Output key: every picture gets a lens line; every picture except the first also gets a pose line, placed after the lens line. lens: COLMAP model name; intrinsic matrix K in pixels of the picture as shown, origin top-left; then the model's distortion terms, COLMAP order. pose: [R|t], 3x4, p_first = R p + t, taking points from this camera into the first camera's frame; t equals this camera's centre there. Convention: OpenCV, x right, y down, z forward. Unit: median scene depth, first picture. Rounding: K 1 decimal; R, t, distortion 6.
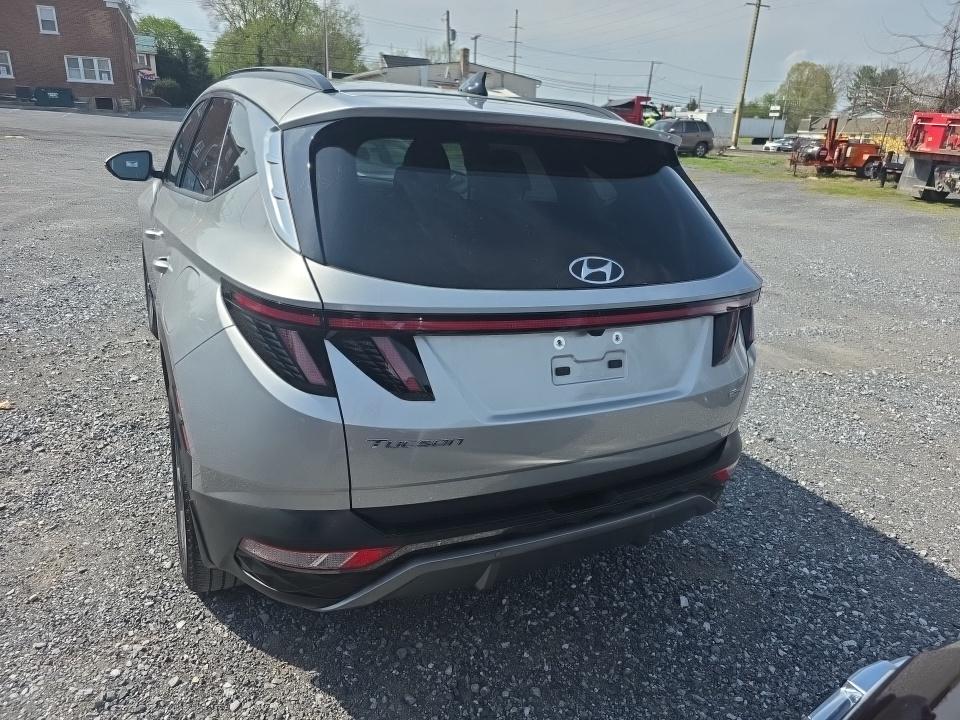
lens RADIAL K [[638.9, 0, 492.7], [0, 638.9, 356.4], [0, 0, 1]] dist [0.030001, -0.022911]
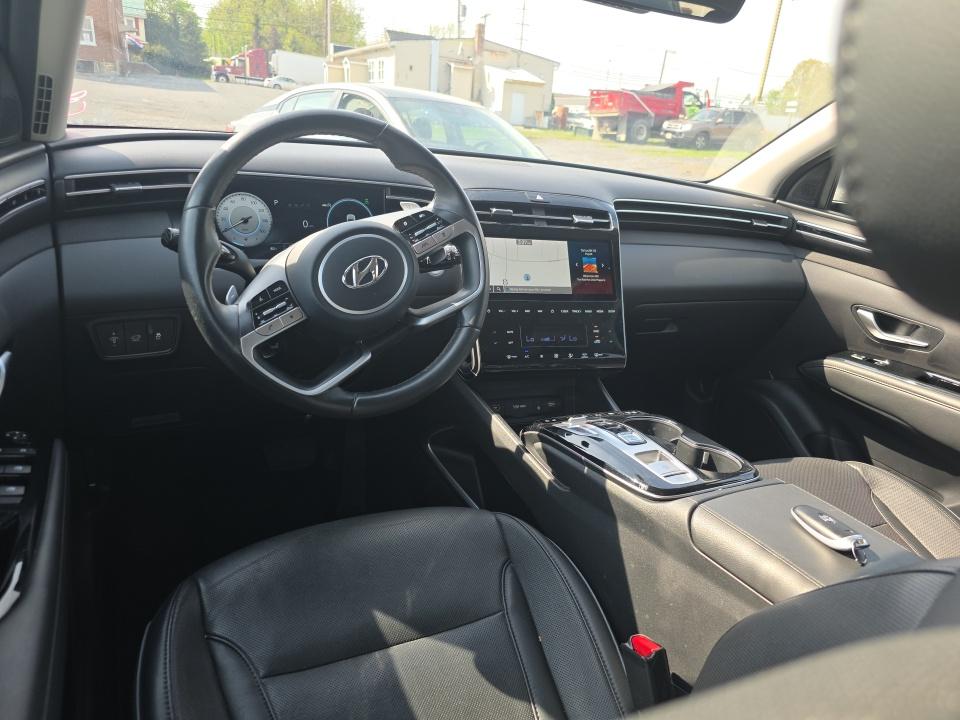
lens RADIAL K [[638.9, 0, 494.3], [0, 638.9, 357.6], [0, 0, 1]] dist [0.030001, -0.022911]
pose [[0.999194, 0.034380, 0.020723, -0.353930], [-0.034807, 0.999182, 0.020586, -0.246544], [-0.019998, -0.021291, 0.999573, 0.861410]]
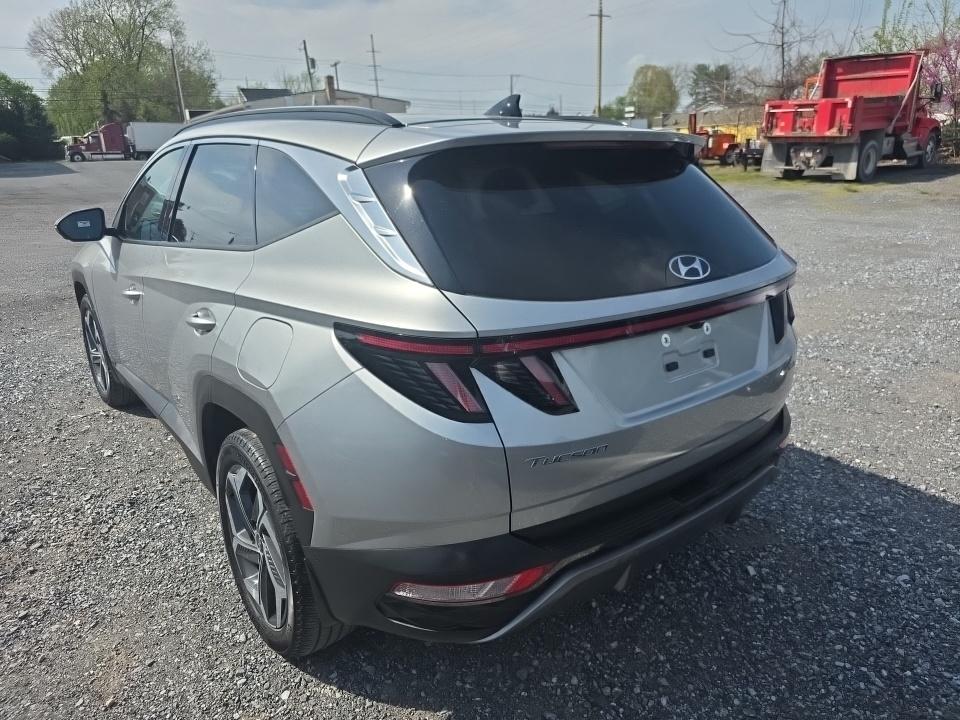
lens RADIAL K [[638.9, 0, 490.3], [0, 638.9, 353.1], [0, 0, 1]] dist [0.030001, -0.022911]
pose [[0.977946, -0.142898, 0.152320, -0.155441], [0.147400, 0.988902, -0.018625, -0.010454], [-0.147967, 0.040666, 0.988156, 0.002082]]
